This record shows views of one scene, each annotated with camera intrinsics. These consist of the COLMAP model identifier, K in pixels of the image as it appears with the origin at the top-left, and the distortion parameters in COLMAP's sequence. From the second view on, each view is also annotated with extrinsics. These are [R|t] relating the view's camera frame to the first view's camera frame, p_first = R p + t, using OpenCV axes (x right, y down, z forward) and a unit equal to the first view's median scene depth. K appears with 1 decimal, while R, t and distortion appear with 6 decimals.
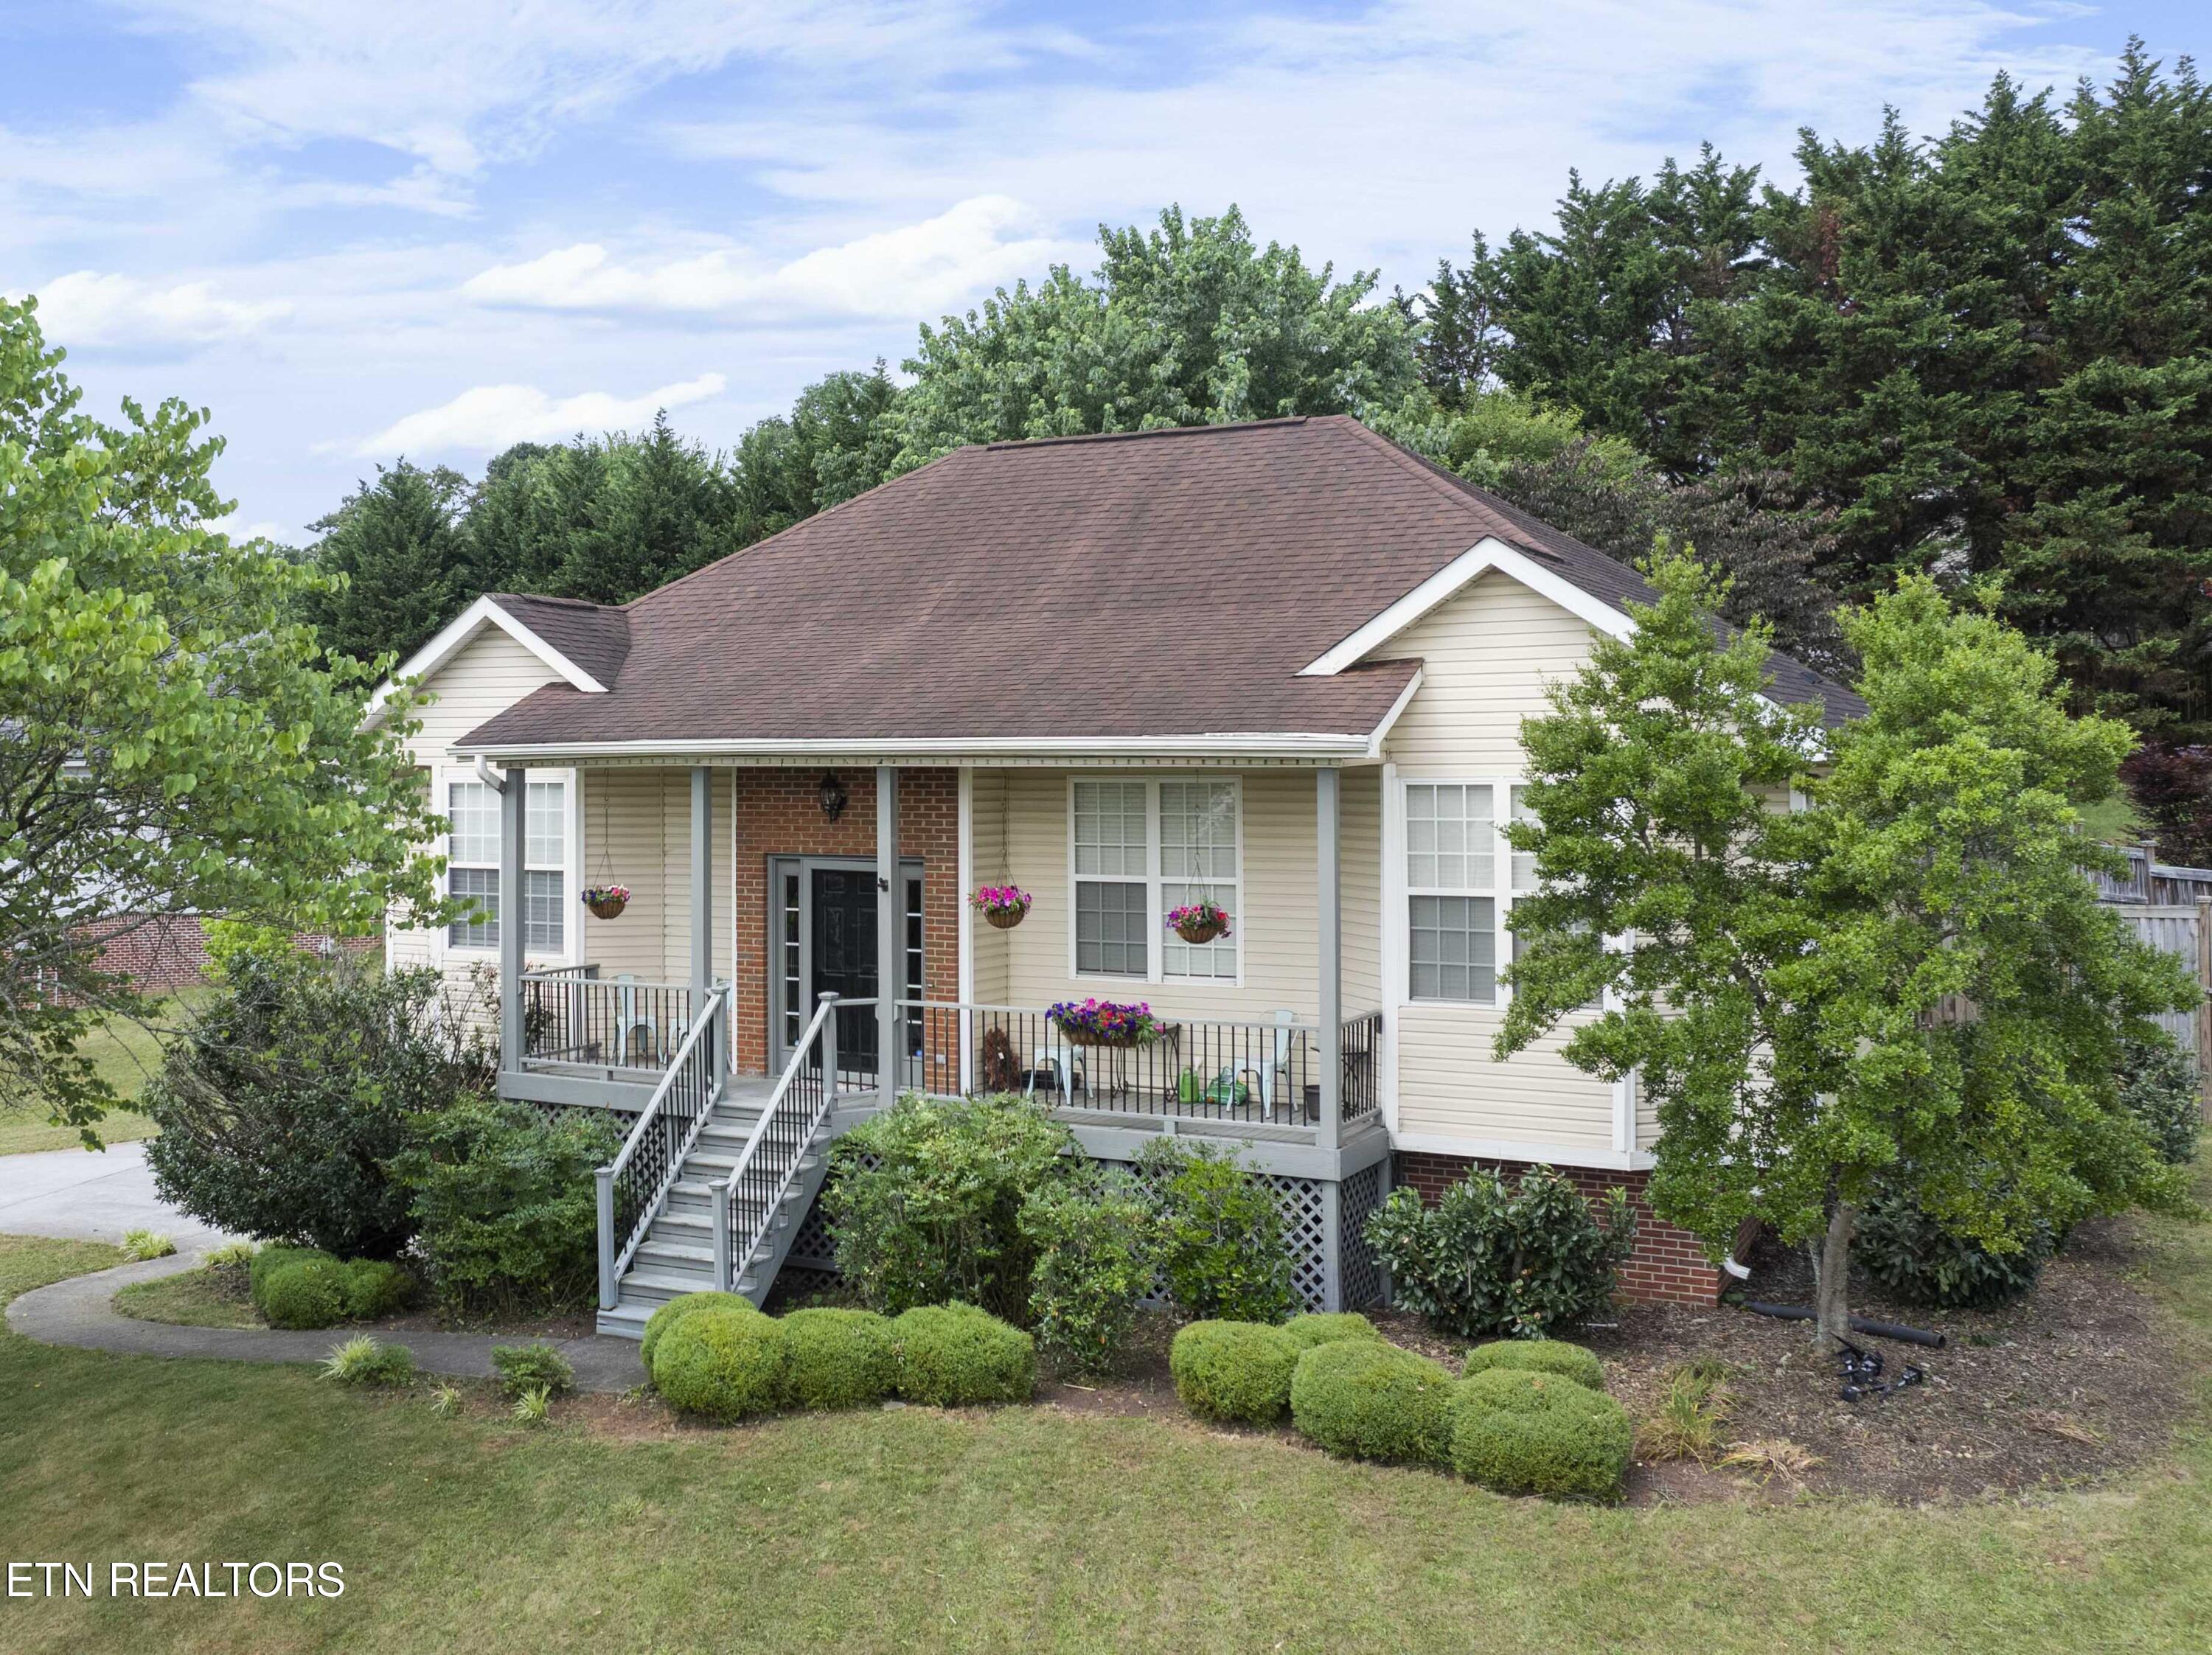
lens RADIAL K [[2104.2, 0, 814.2], [0, 2104.2, 825.8], [0, 0, 1]] dist [-0.022156, -0.013129]
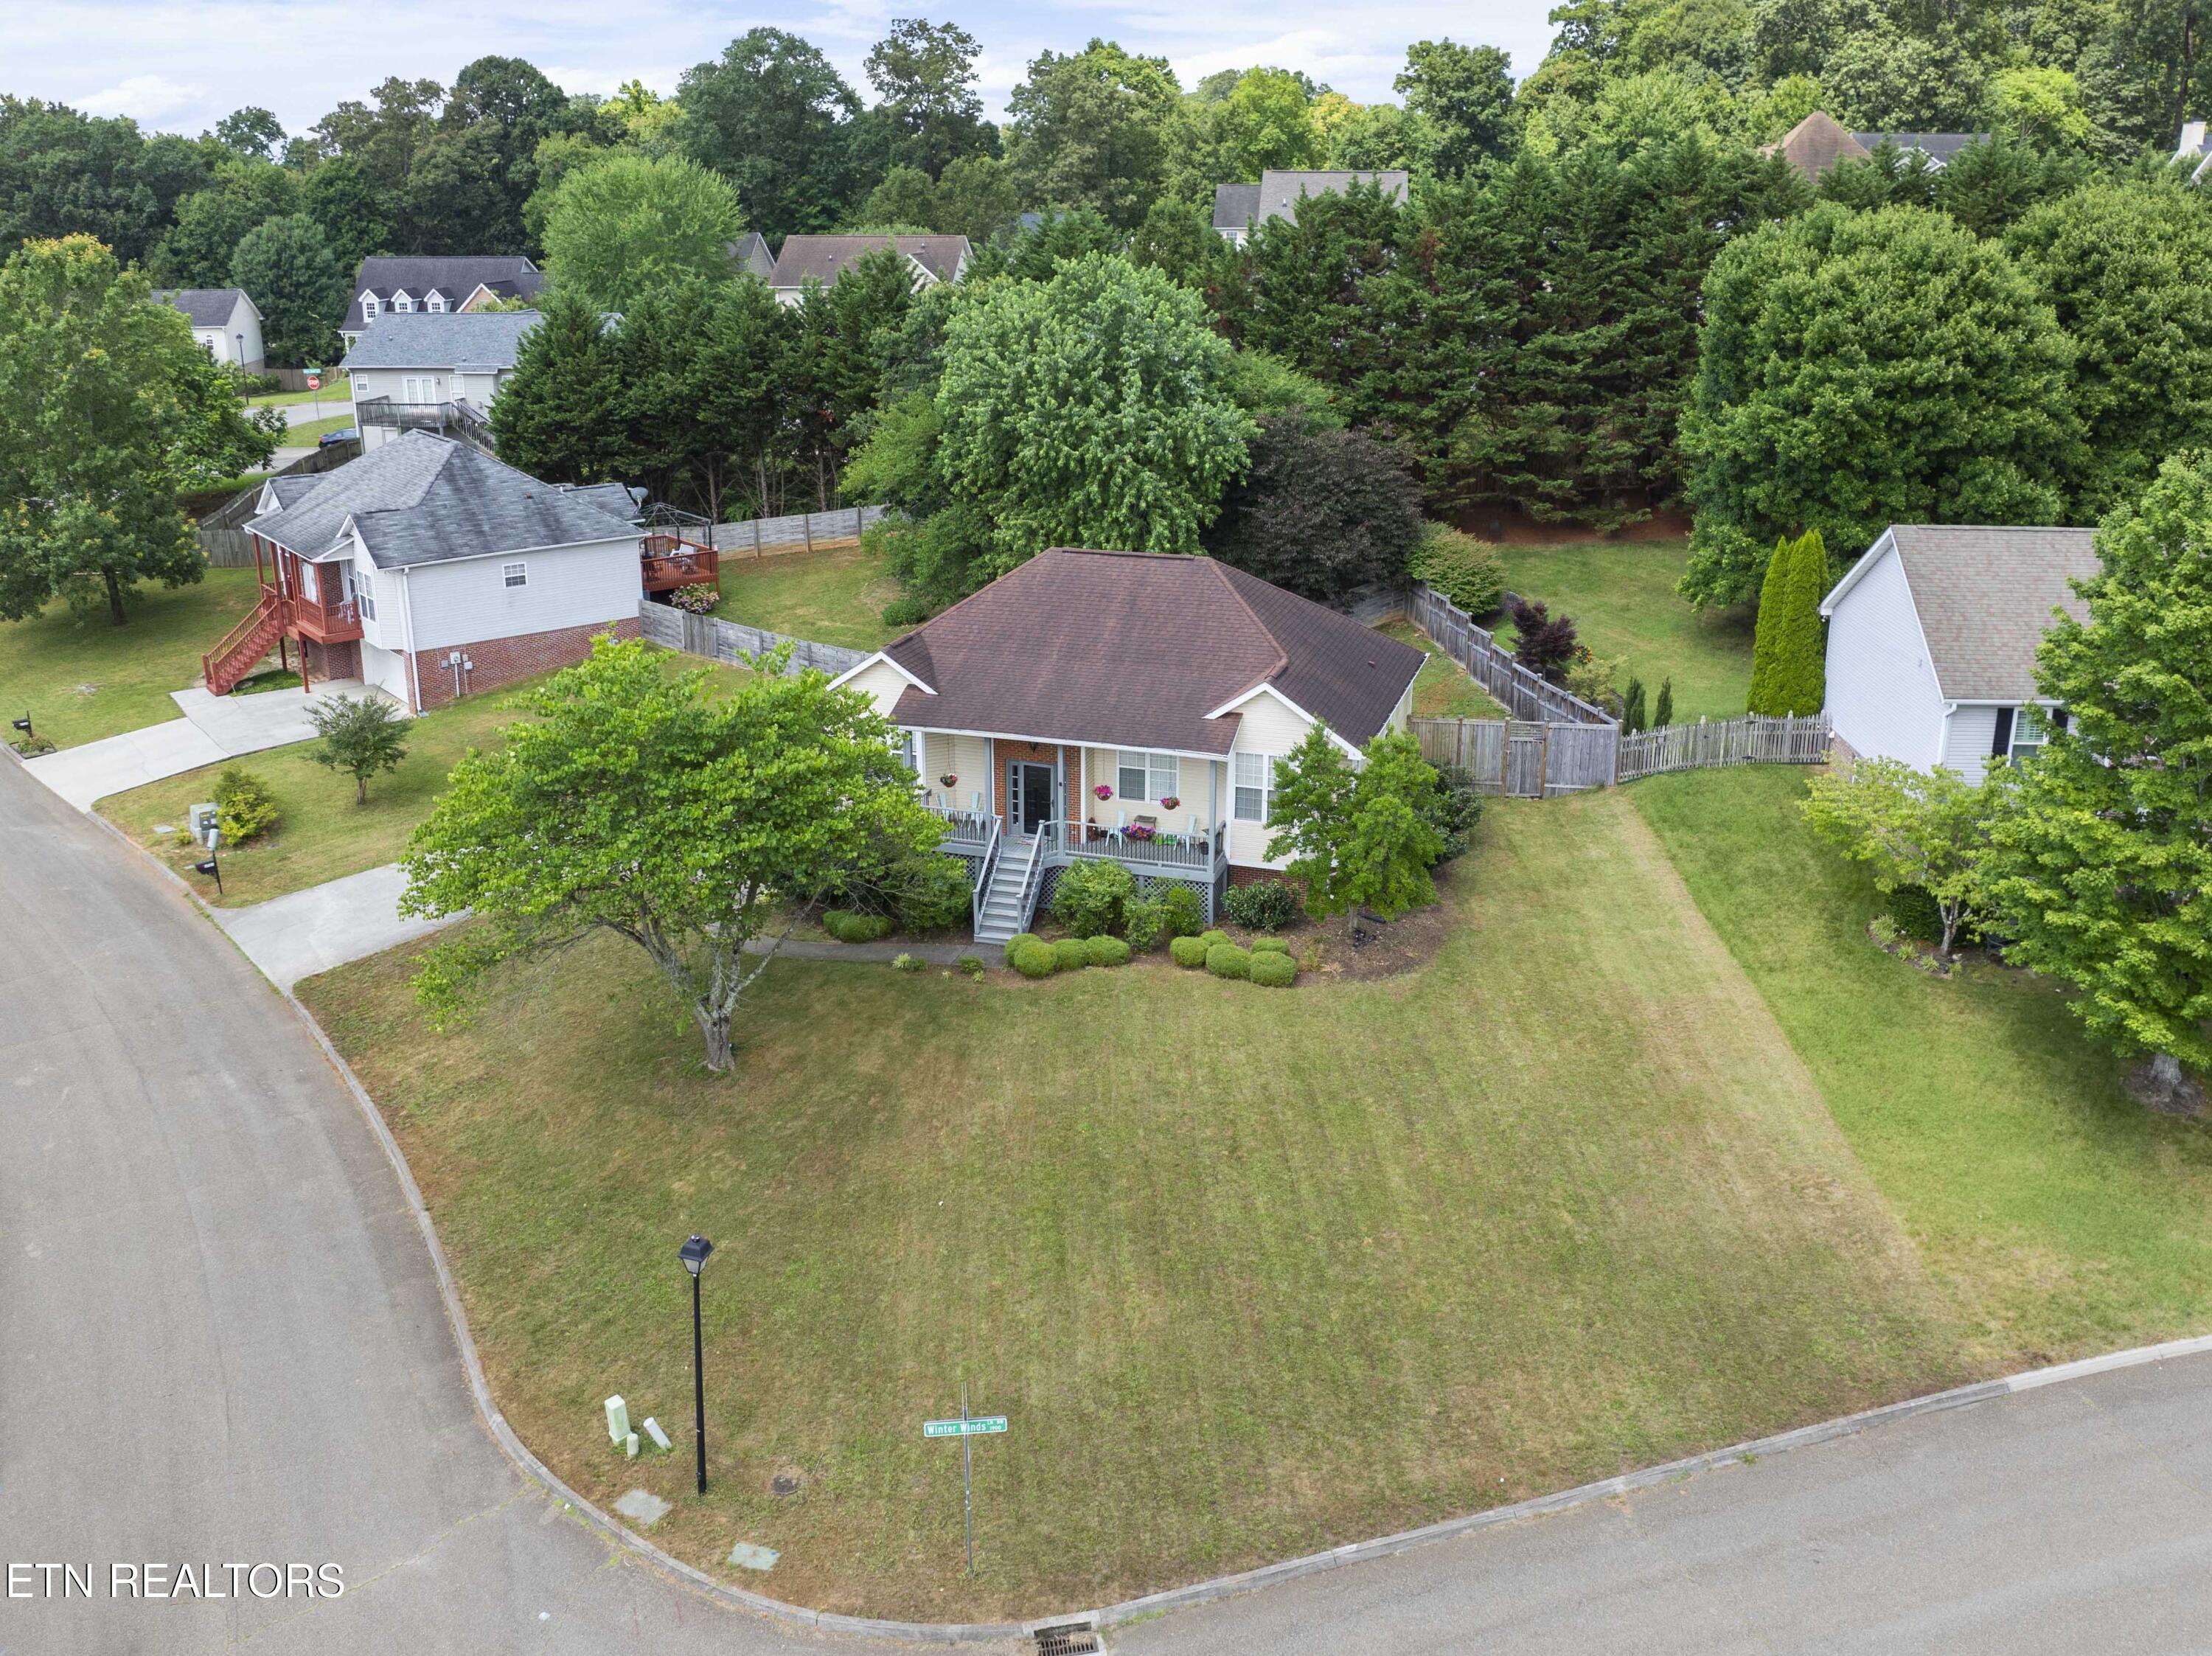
lens RADIAL K [[1637.5, 0, 1106.0], [0, 1637.5, 828.0], [0, 0, 1]] dist [-0.023956, -0.004541]
pose [[0.970994, -0.073167, 0.227635, -0.468643], [-0.002388, 0.949015, 0.315223, -0.692189], [-0.239093, -0.306623, 0.921313, -1.226218]]
